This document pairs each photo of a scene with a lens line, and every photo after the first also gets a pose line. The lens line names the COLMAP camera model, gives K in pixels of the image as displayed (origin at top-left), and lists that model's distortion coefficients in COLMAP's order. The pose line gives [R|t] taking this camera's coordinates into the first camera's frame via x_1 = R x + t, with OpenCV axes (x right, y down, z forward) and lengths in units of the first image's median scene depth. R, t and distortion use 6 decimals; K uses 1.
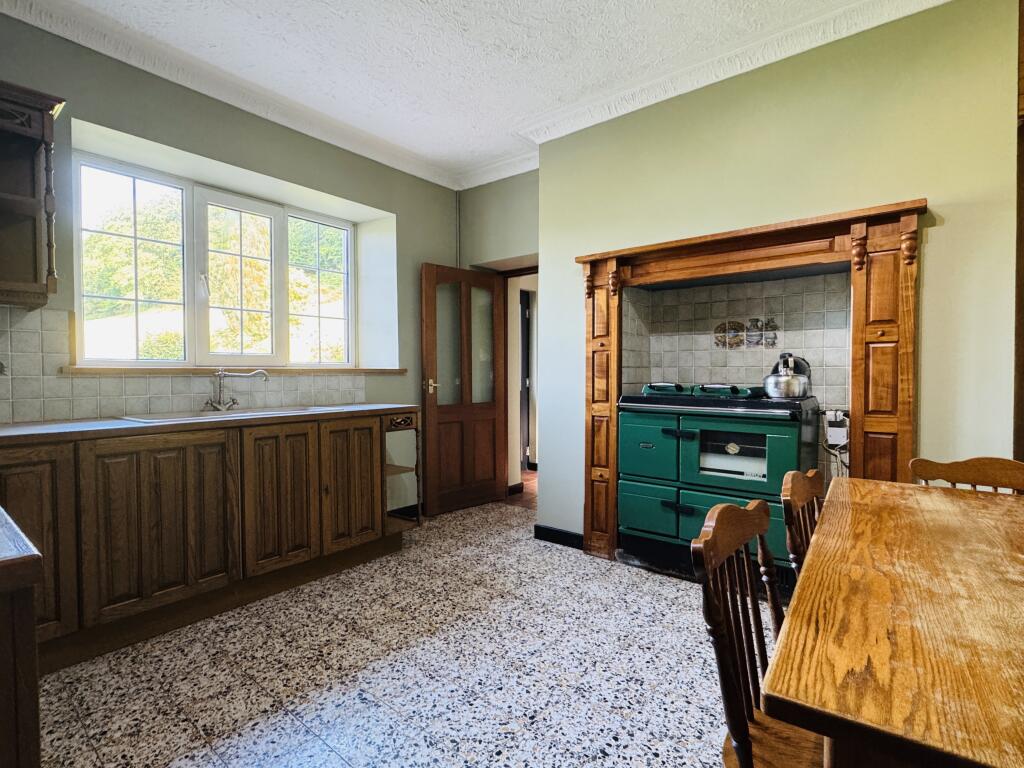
lens RADIAL K [[511.0, 0, 509.7], [0, 511.0, 382.2], [0, 0, 1]] dist [-0.006250, -0.000095]
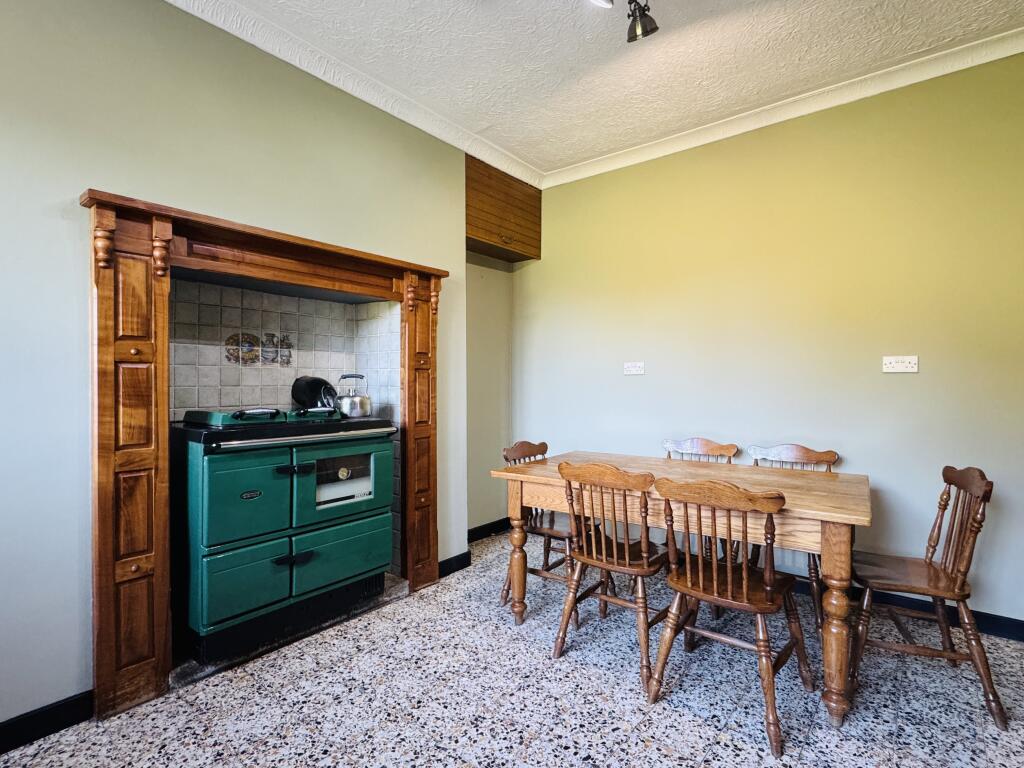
lens RADIAL K [[511.0, 0, 511.0], [0, 511.0, 383.5], [0, 0, 1]] dist [-0.006250, -0.000095]
pose [[-0.010789, -0.005607, 0.999926, -0.478707], [0.016286, 0.999851, 0.005782, -0.036291], [-0.999809, 0.016347, -0.010696, 0.632494]]
